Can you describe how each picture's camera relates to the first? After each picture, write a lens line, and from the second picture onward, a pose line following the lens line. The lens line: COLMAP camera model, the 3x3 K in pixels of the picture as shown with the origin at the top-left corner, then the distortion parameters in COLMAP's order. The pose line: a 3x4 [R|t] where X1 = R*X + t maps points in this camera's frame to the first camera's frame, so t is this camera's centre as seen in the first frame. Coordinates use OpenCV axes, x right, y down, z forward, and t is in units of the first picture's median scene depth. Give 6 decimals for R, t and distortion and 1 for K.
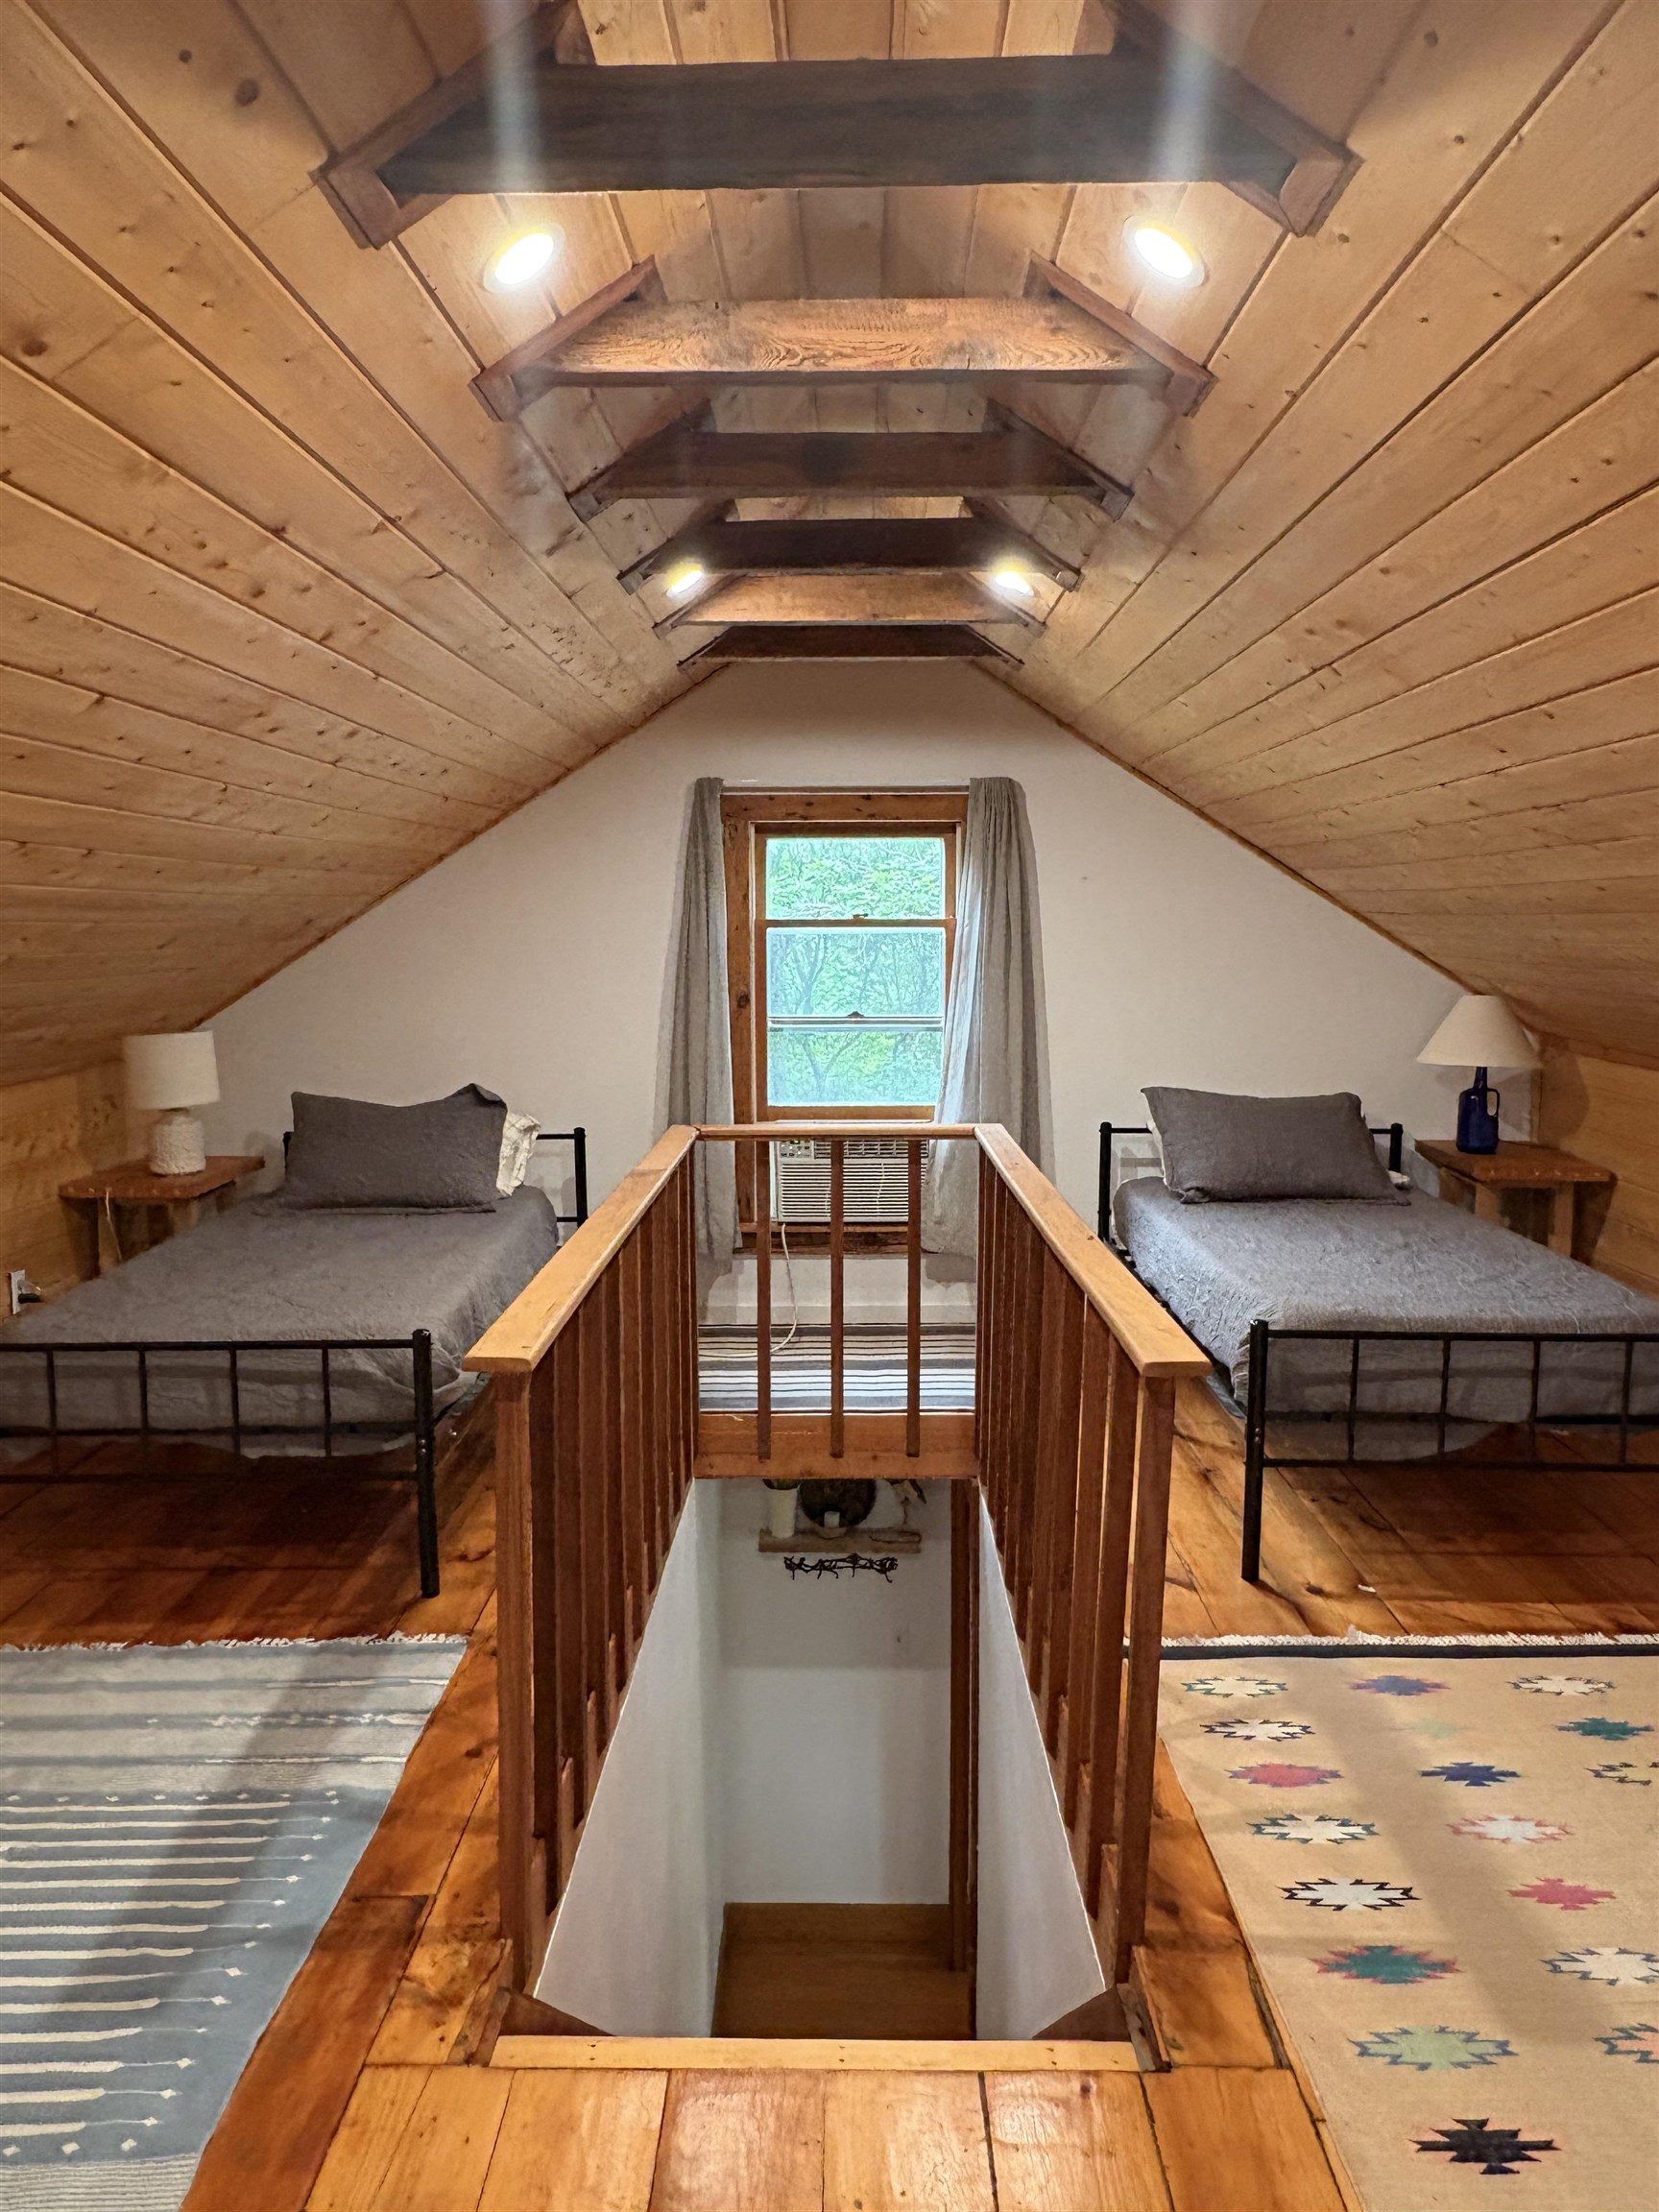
lens RADIAL K [[1541.2, 0, 836.1], [0, 1541.2, 1103.0], [0, 0, 1]] dist [0.006421, 0.001308]
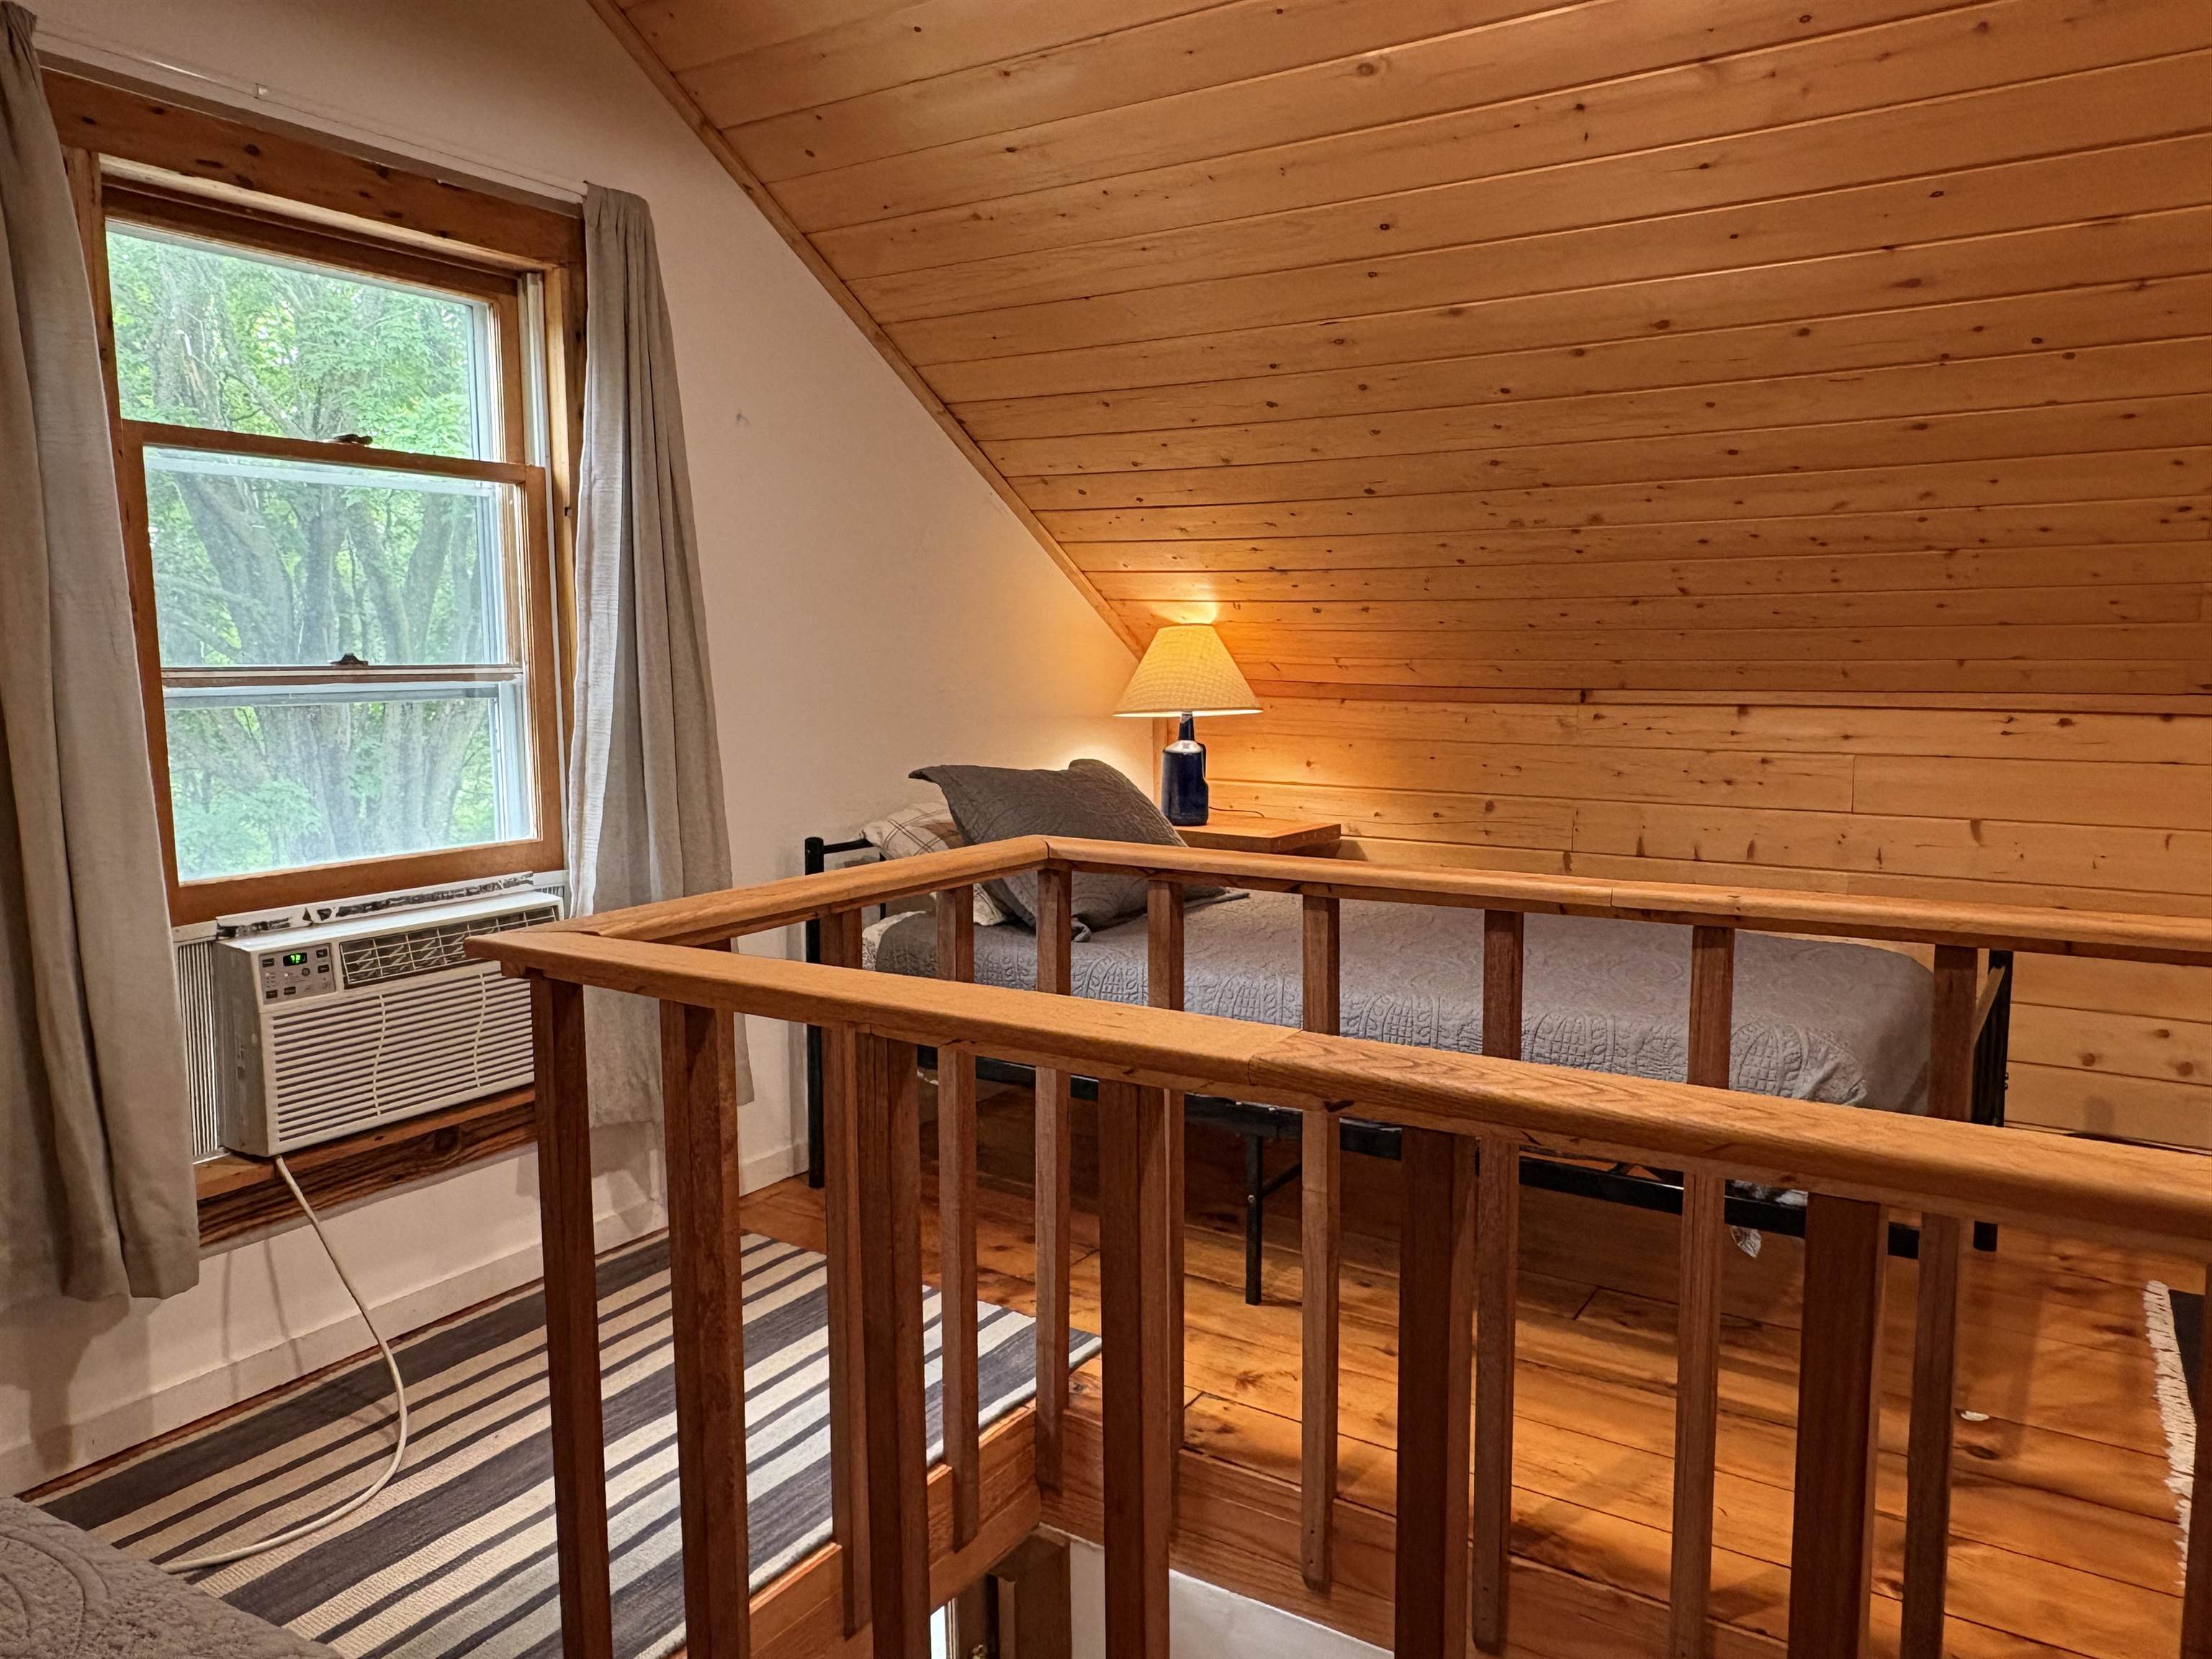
lens RADIAL K [[1541.2, 0, 1101.2], [0, 1541.2, 824.1], [0, 0, 1]] dist [0.006421, 0.001308]
pose [[0.539723, -0.098476, 0.836063, -0.414996], [0.094397, 0.993951, 0.056134, -0.023629], [-0.836533, 0.048625, 0.545754, 0.932151]]
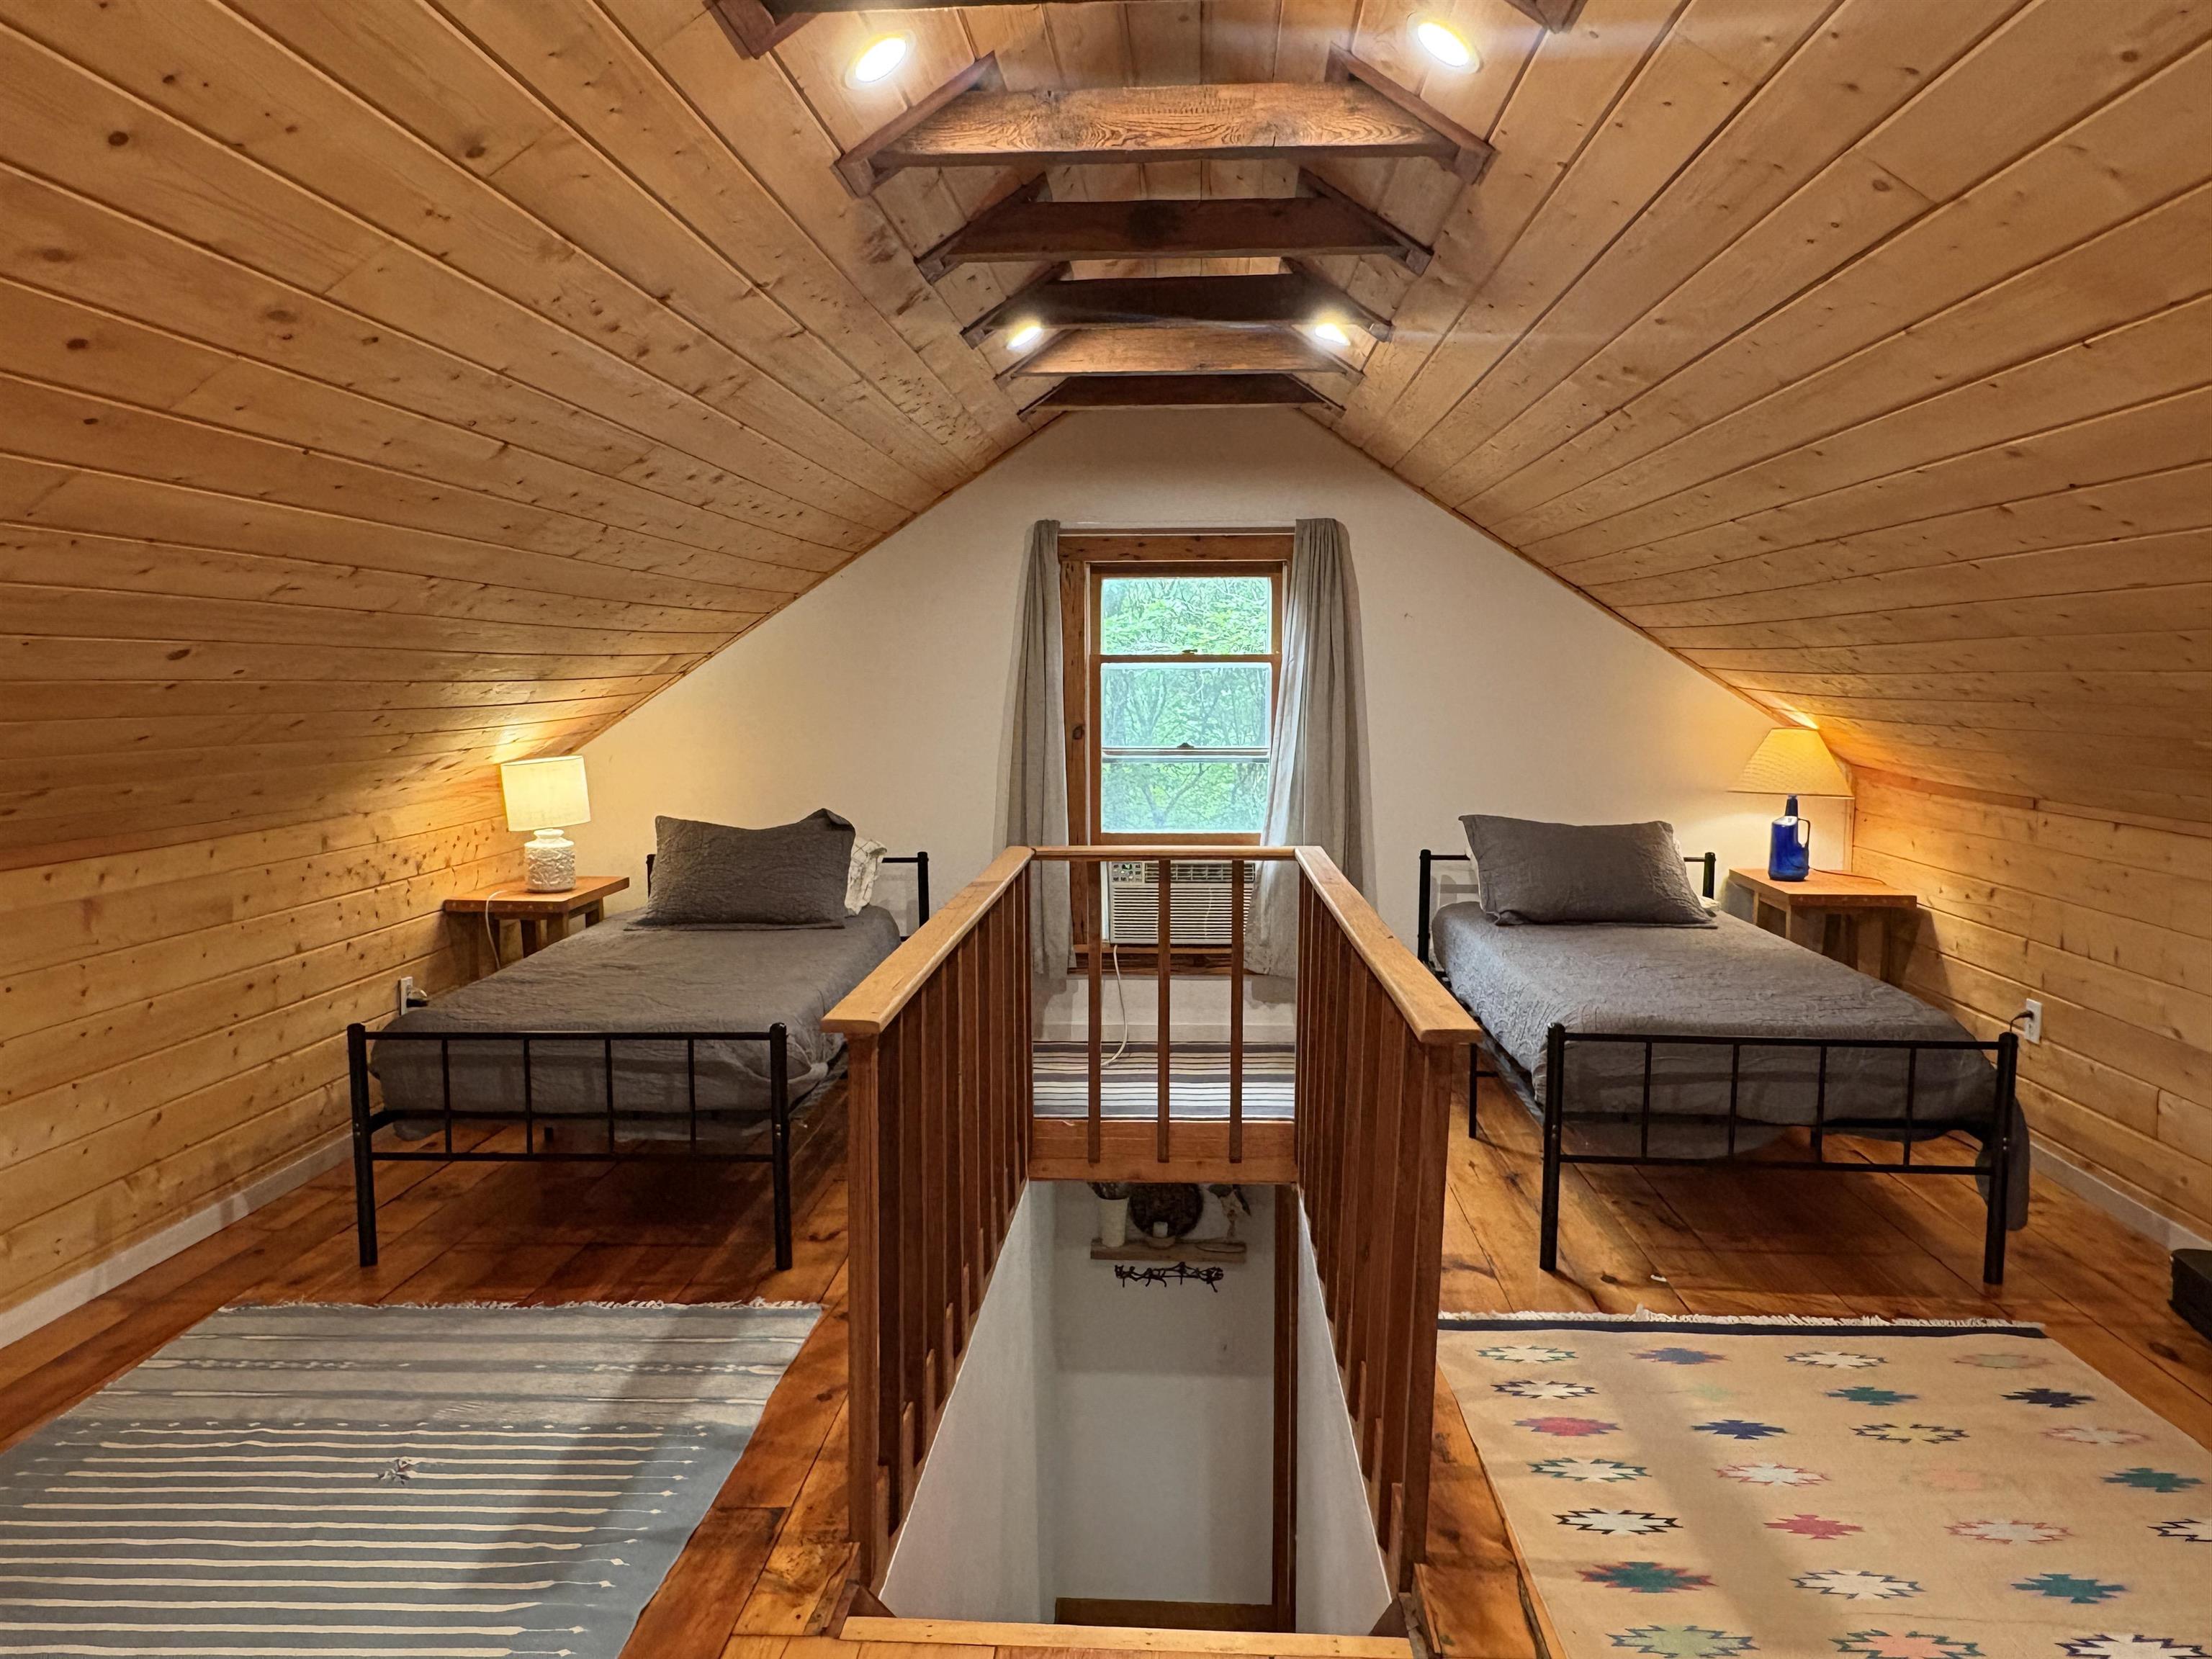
lens RADIAL K [[1538.1, 0, 1102.4], [0, 1538.1, 837.5], [0, 0, 1]] dist [0.002325, 0.001823]
pose [[0.998802, 0.005319, -0.048645, 0.012297], [-0.005722, 0.999950, -0.008145, 0.022753], [0.048599, 0.008414, 0.998783, -0.075244]]
